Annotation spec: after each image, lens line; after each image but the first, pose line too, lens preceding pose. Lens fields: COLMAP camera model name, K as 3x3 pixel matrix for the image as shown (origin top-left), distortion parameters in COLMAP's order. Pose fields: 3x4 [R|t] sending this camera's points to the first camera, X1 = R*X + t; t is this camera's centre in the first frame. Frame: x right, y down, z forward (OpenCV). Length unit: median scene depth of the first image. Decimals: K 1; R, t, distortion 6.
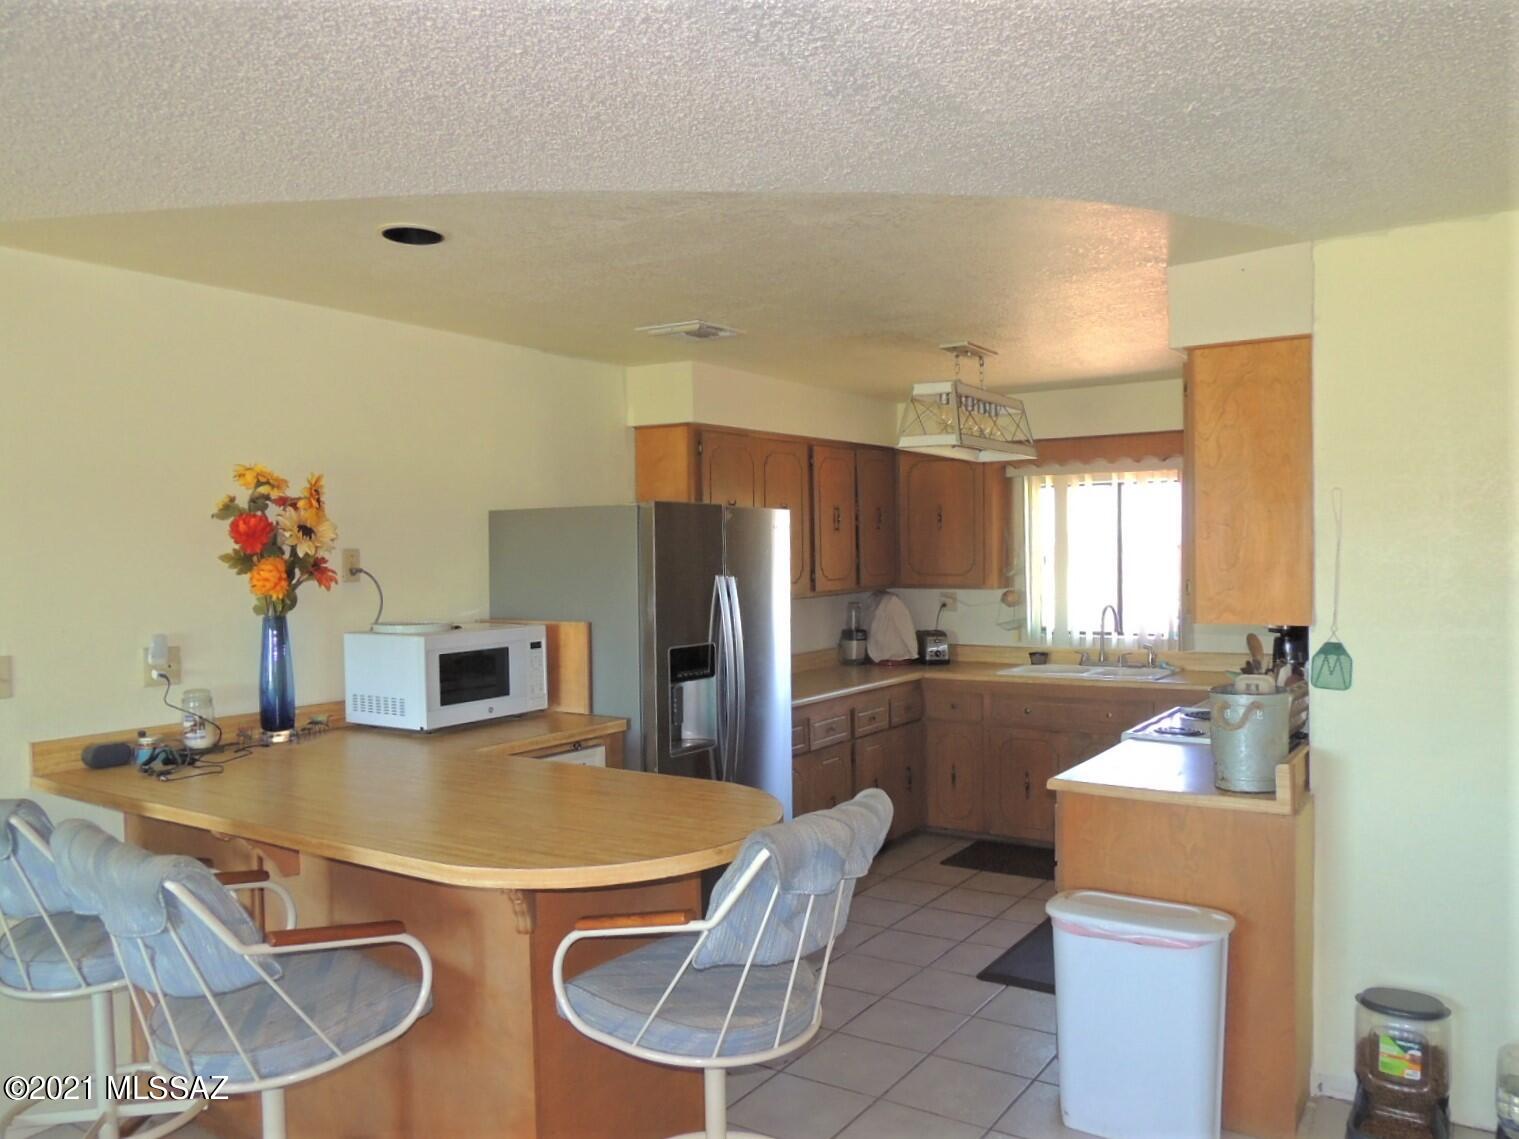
lens RADIAL K [[1137.5, 0, 759.5], [0, 1137.5, 569.5], [0, 0, 1]] dist [-0.025863, 0.006005]
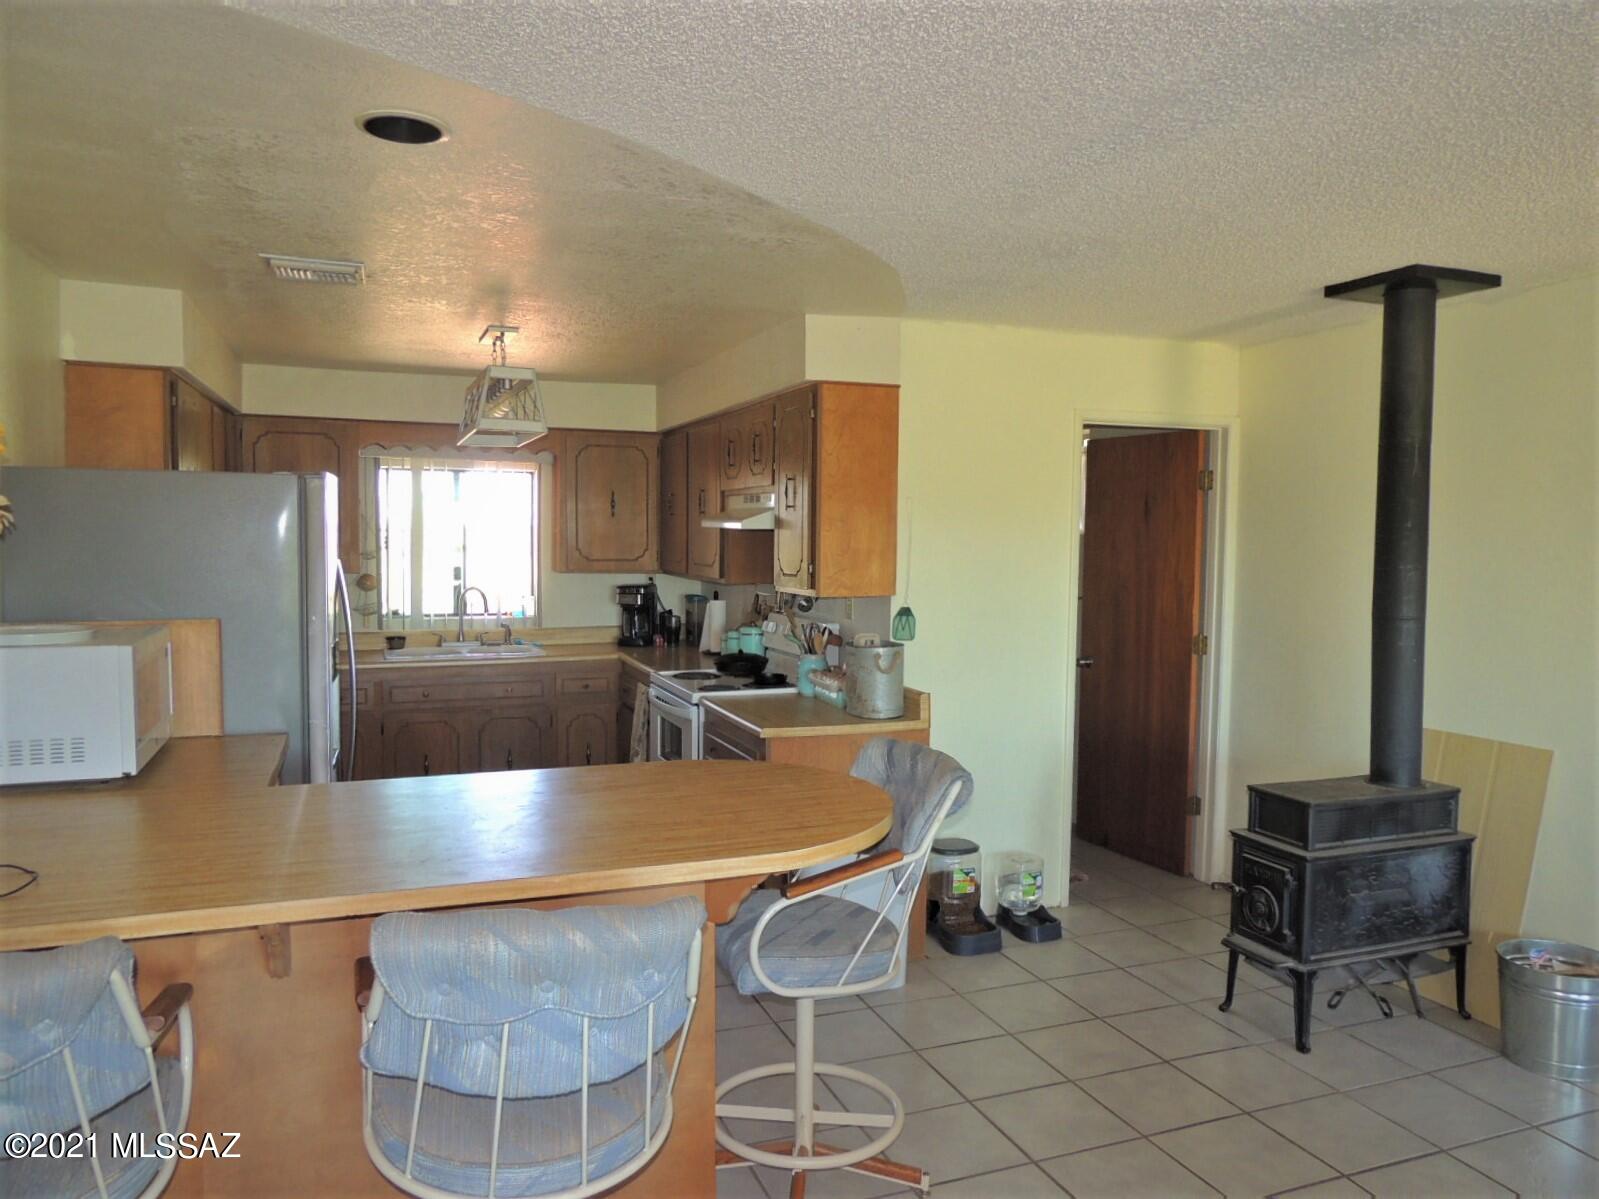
lens RADIAL K [[1147.9, 0, 799.5], [0, 1147.9, 599.5], [0, 0, 1]] dist [-0.028378, 0.000692]
pose [[0.578755, -0.028634, 0.814998, -0.701506], [-0.005206, 0.999233, 0.038803, 0.000016], [-0.815485, -0.026700, 0.578163, 0.269008]]
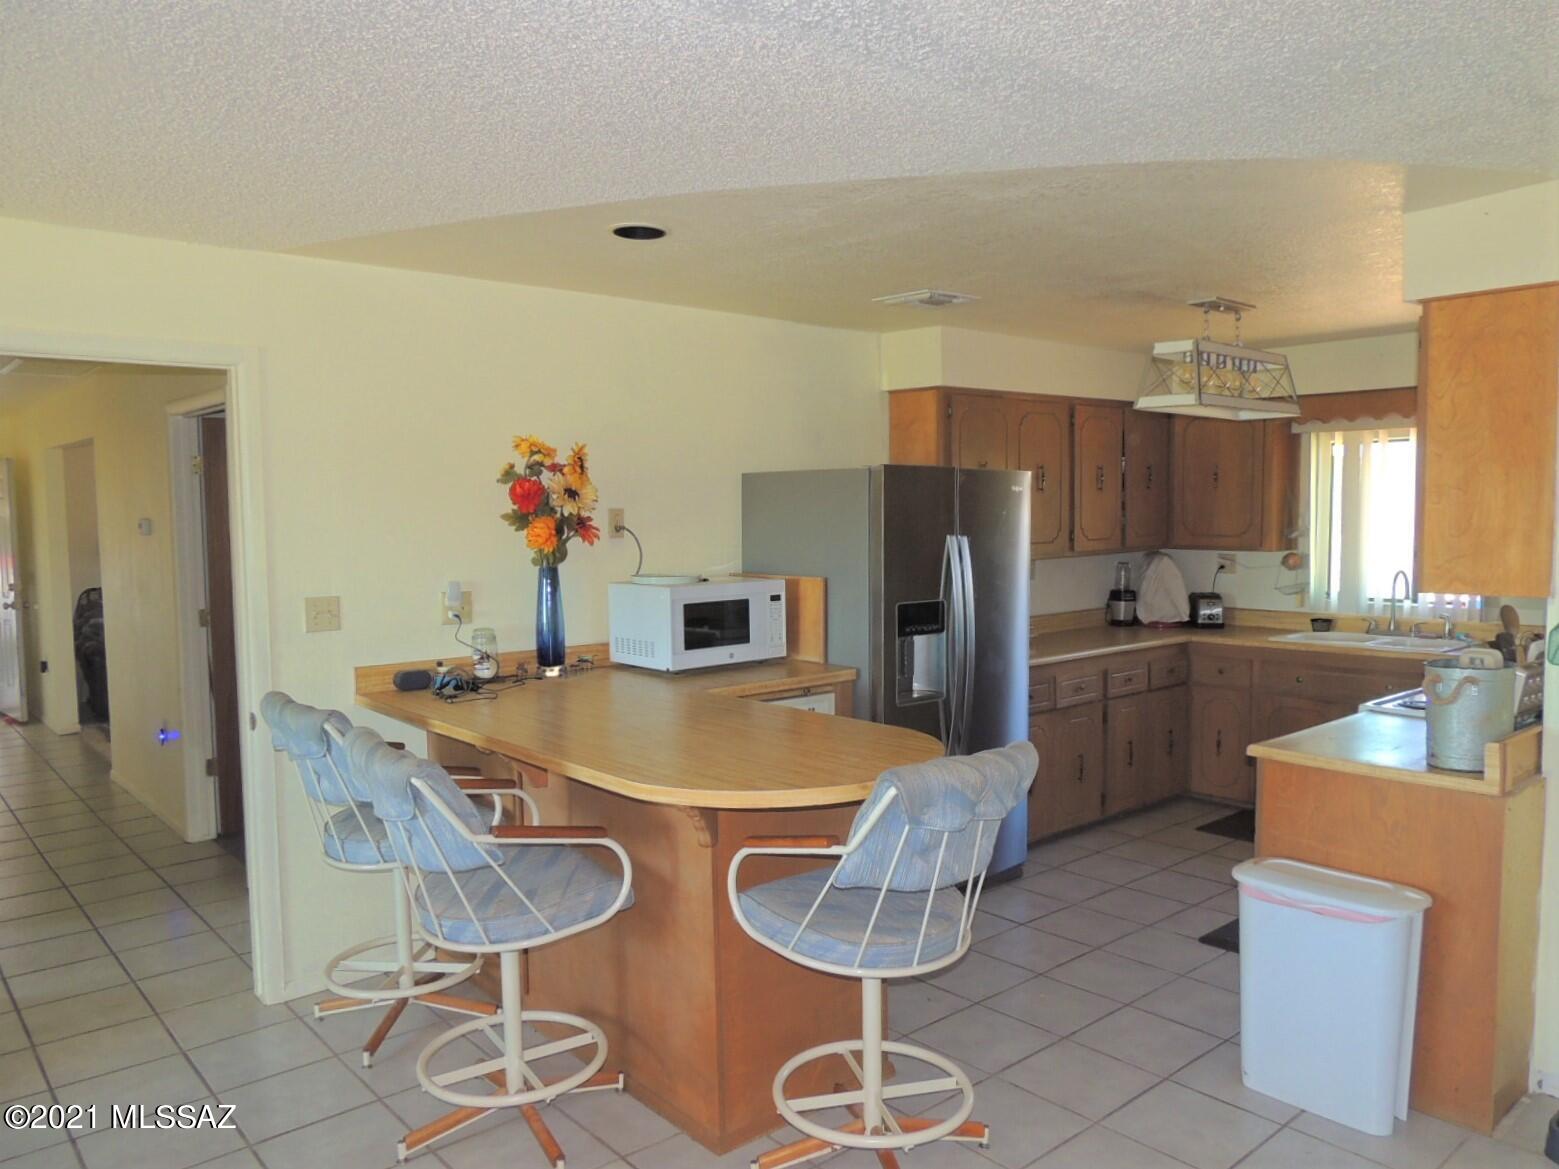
lens RADIAL K [[1136.7, 0, 779.5], [0, 1136.7, 584.5], [0, 0, 1]] dist [-0.028359, 0.005440]
pose [[0.963023, 0.021995, -0.268520, 0.121238], [-0.007743, 0.998510, 0.054021, -0.006257], [0.269308, -0.049944, 0.961758, -0.056150]]
